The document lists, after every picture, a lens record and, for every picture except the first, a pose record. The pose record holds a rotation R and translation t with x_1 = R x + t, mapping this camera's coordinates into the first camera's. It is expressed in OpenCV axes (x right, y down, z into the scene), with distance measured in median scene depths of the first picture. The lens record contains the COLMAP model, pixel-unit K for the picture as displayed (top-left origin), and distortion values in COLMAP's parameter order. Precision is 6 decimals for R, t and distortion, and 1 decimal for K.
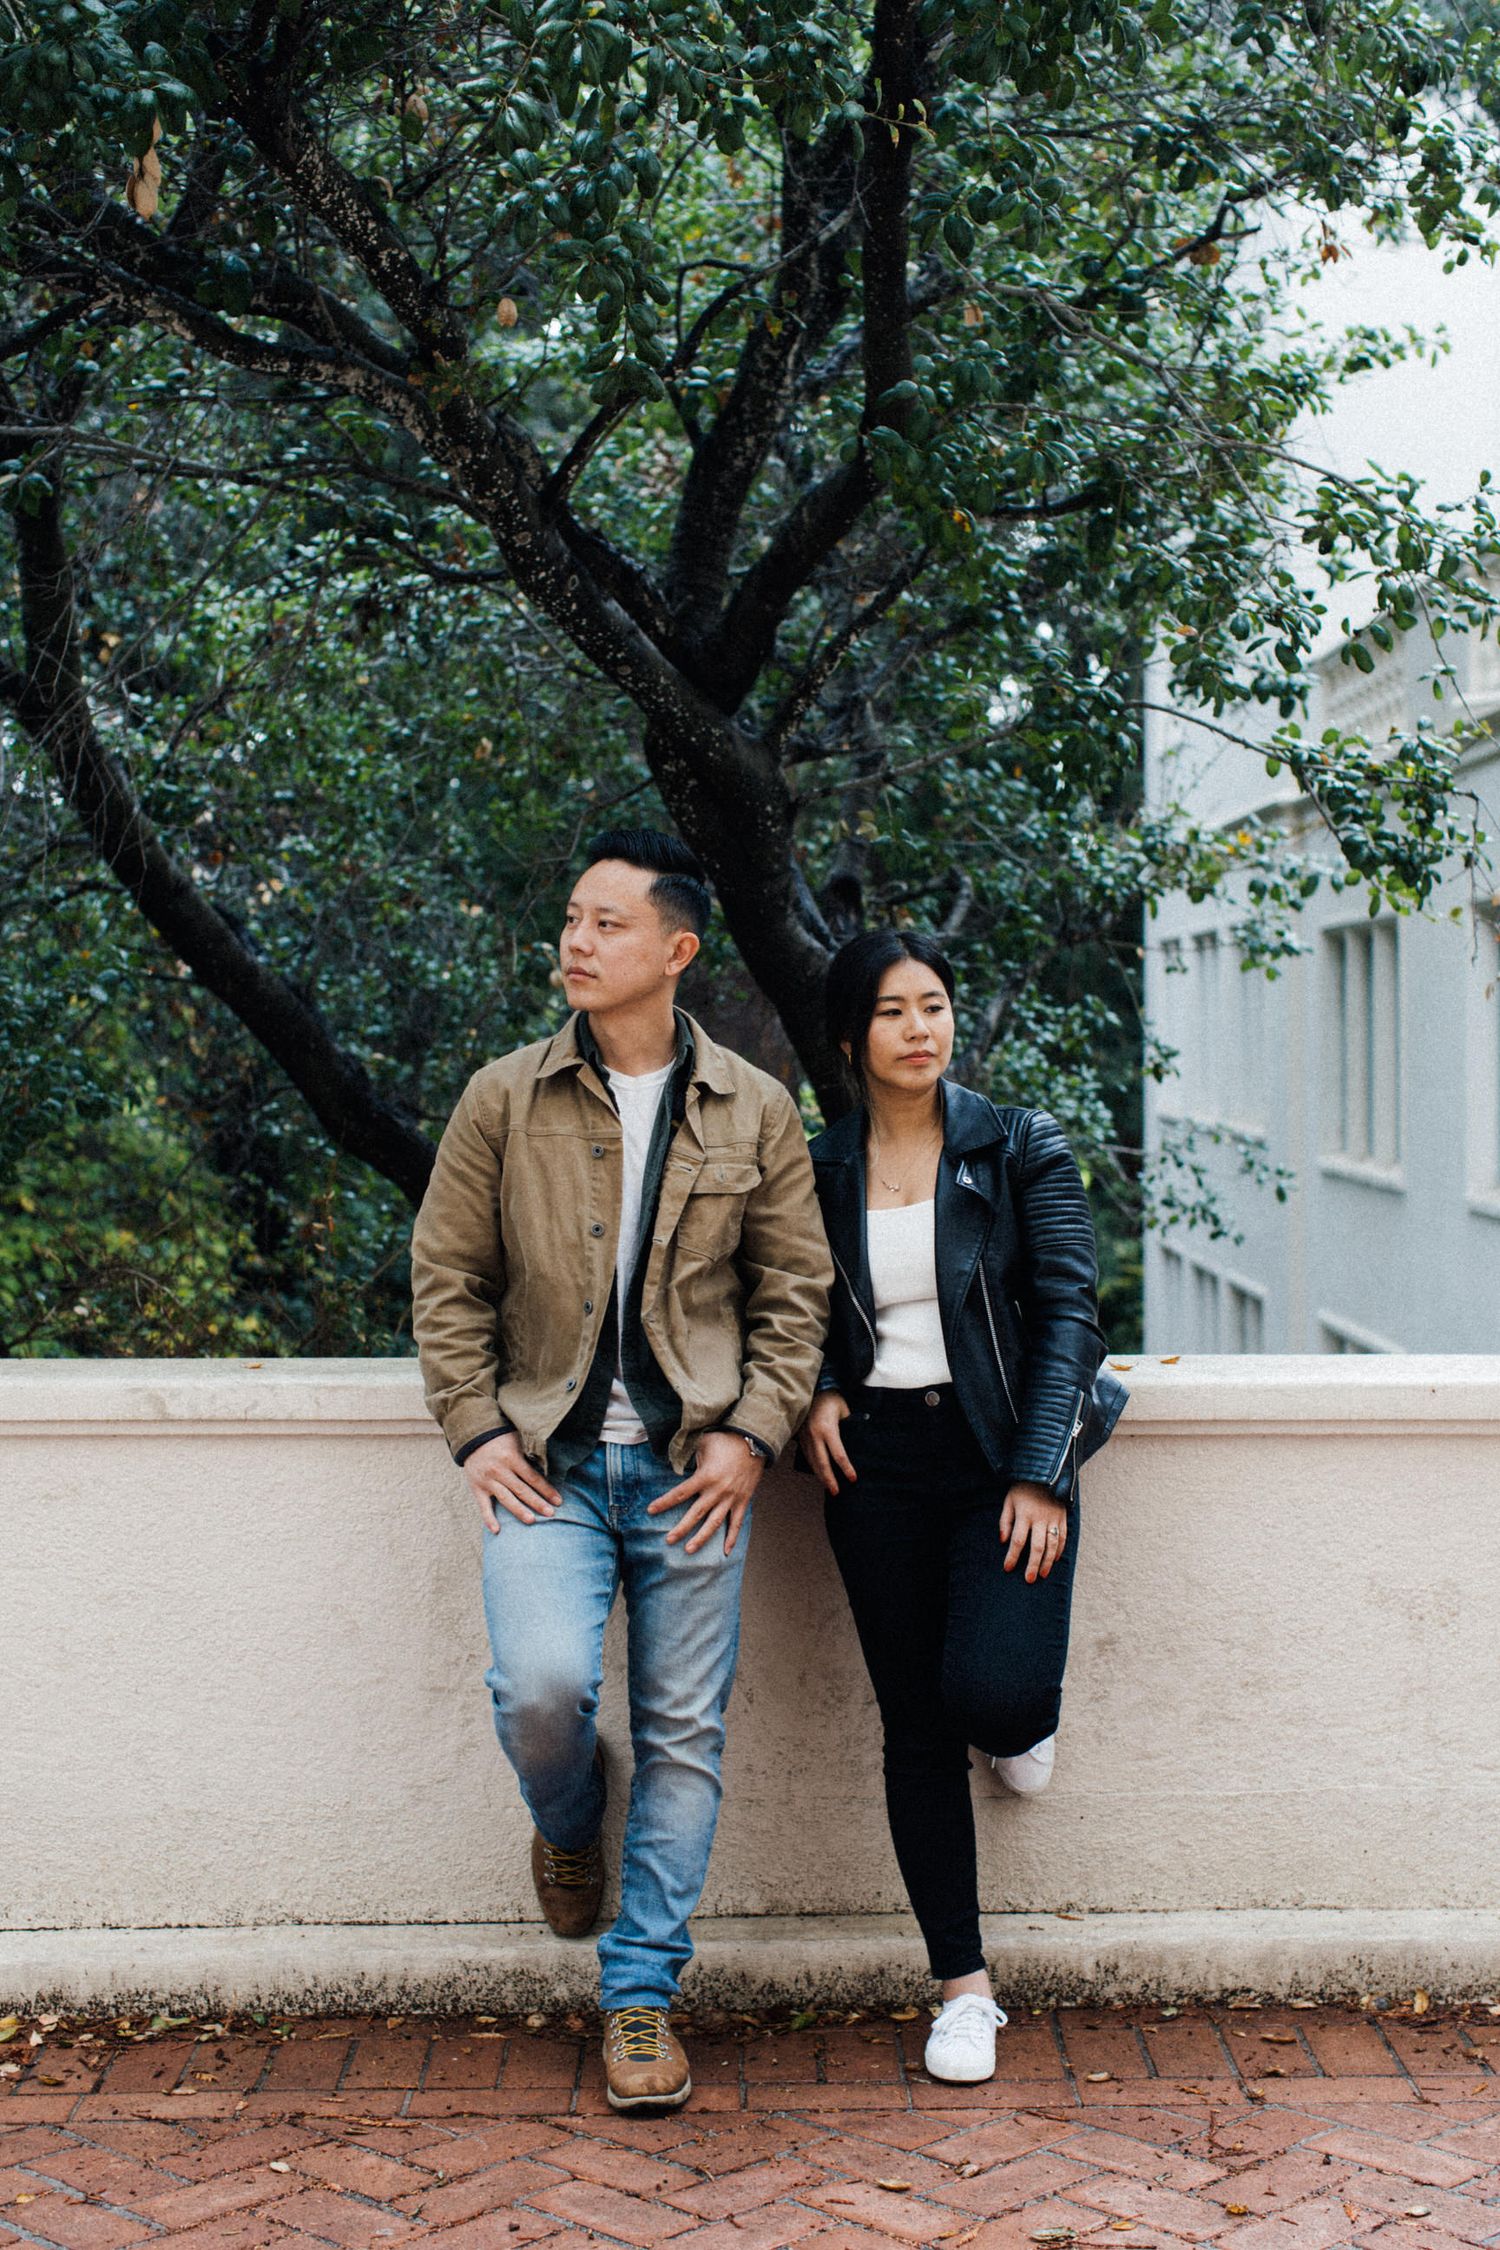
lens RADIAL K [[3242.7, 0, 749.1], [0, 3242.7, 1116.3], [0, 0, 1]] dist [0.069515, 0.000000]
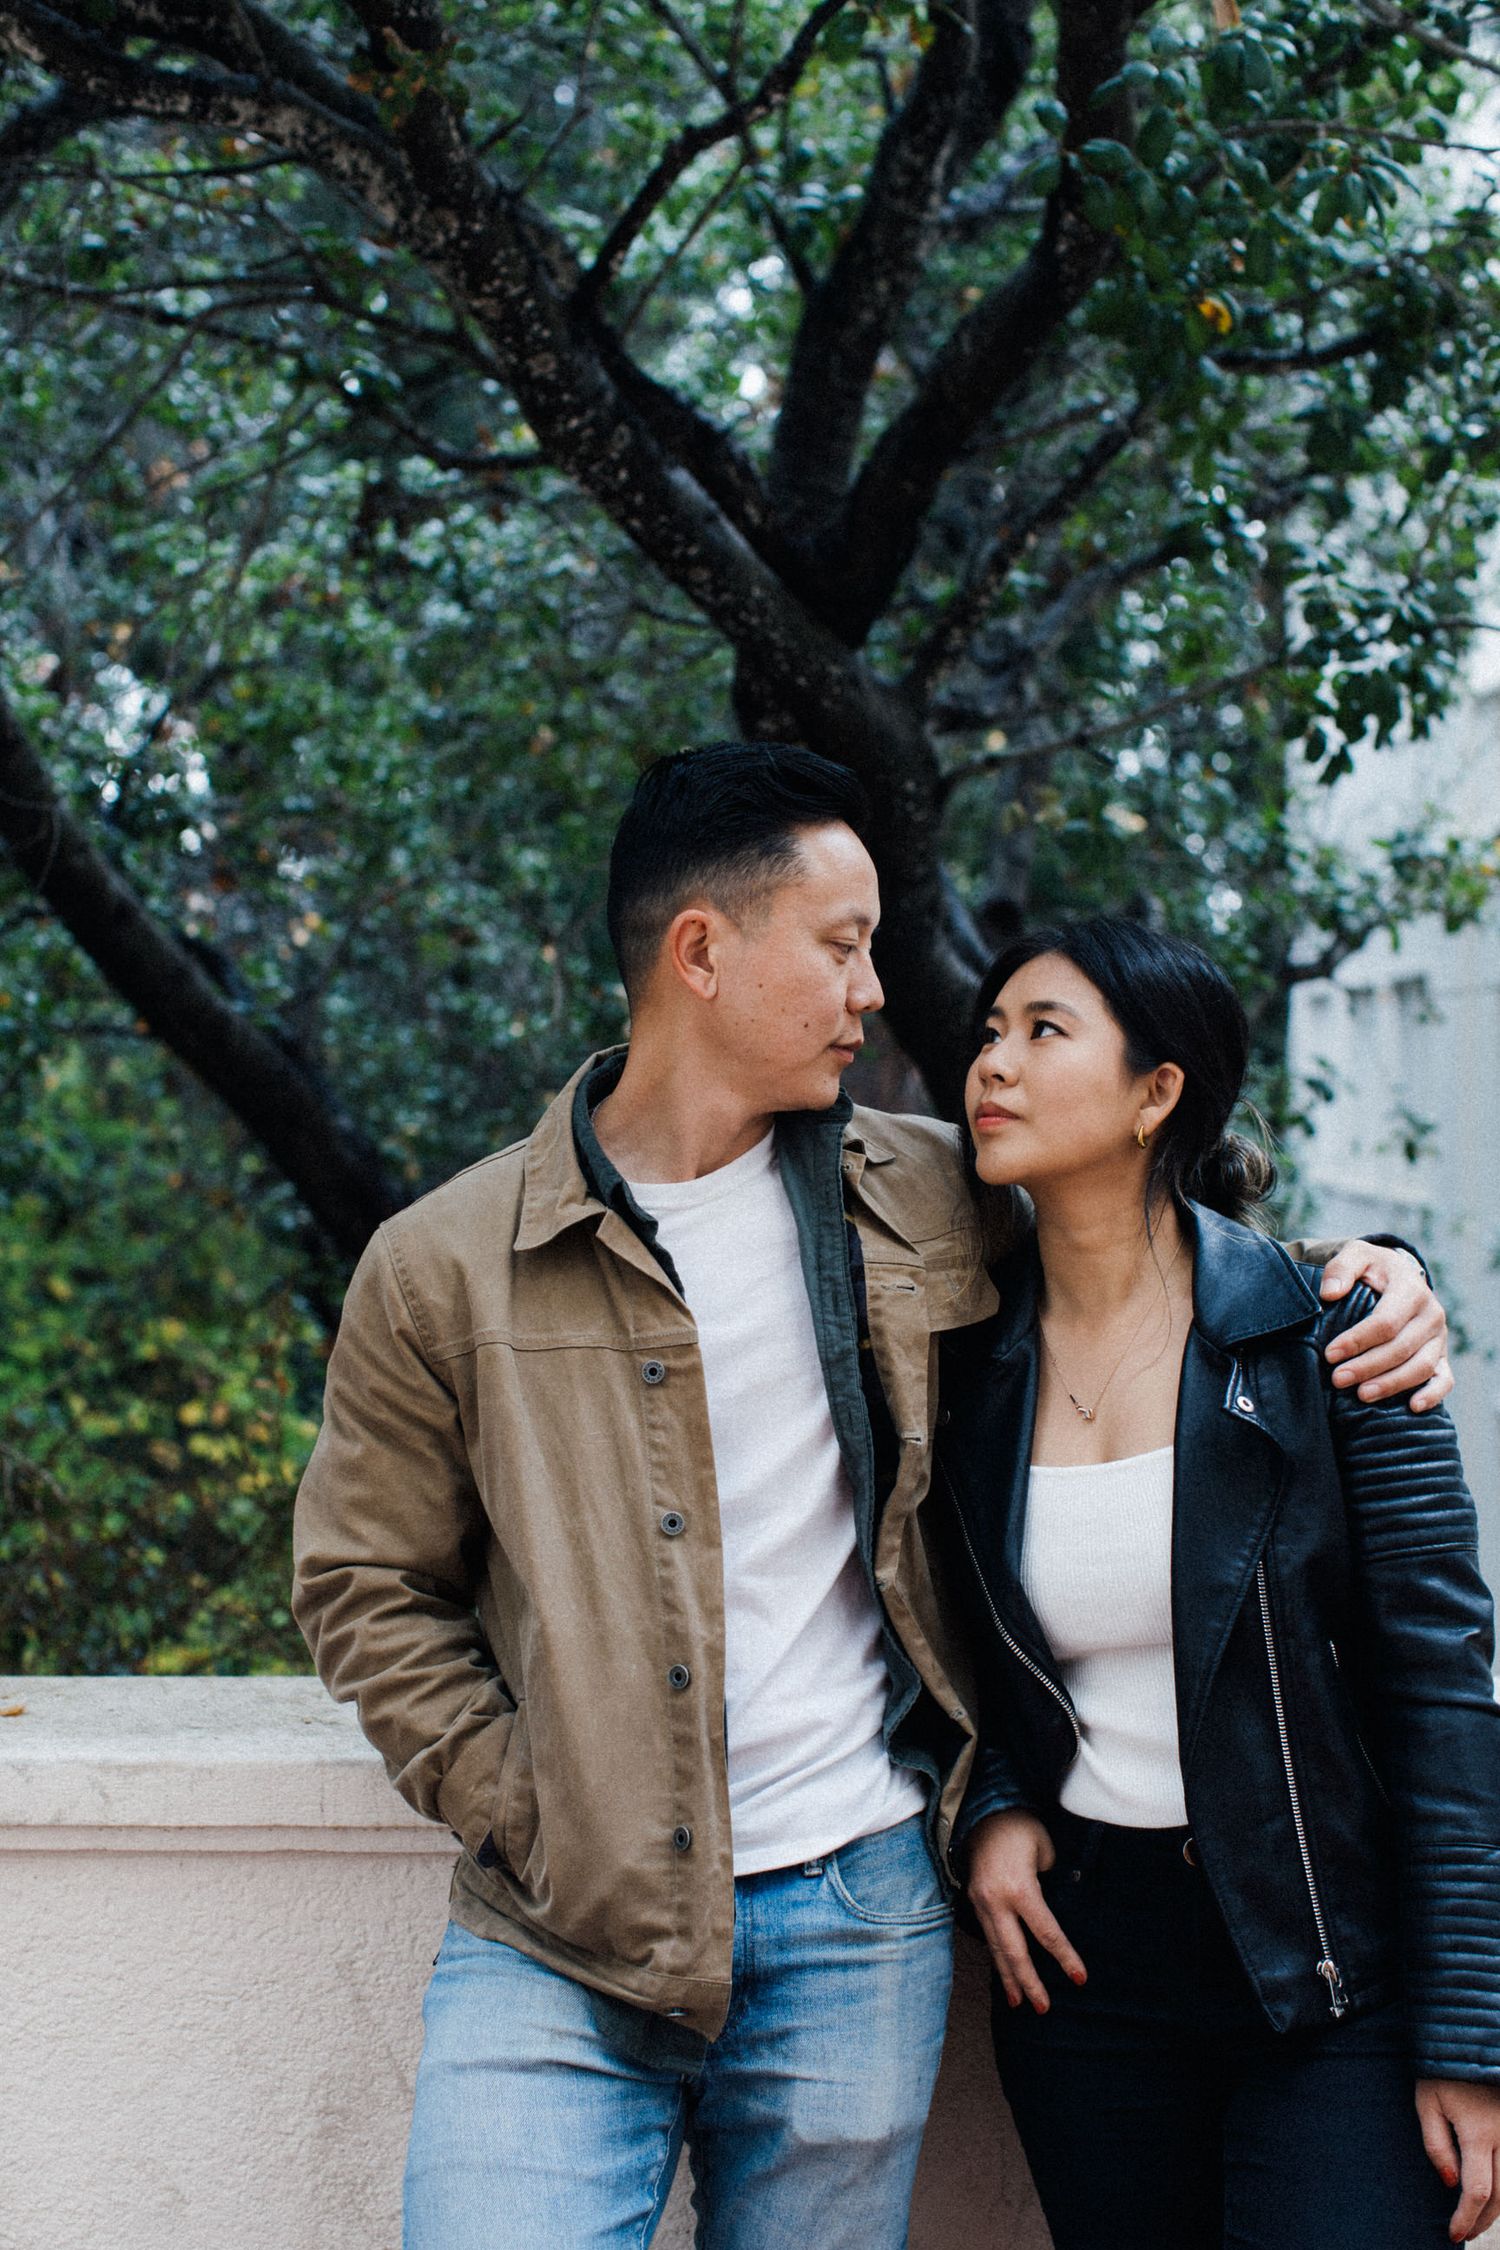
lens RADIAL K [[3242.7, 0, 753.1], [0, 3242.7, 1124.2], [0, 0, 1]] dist [0.069515, 0.000000]
pose [[0.999301, -0.001216, -0.037369, -0.001722], [0.000630, 0.999877, -0.015677, -0.010149], [0.037383, 0.015643, 0.999179, 0.282060]]
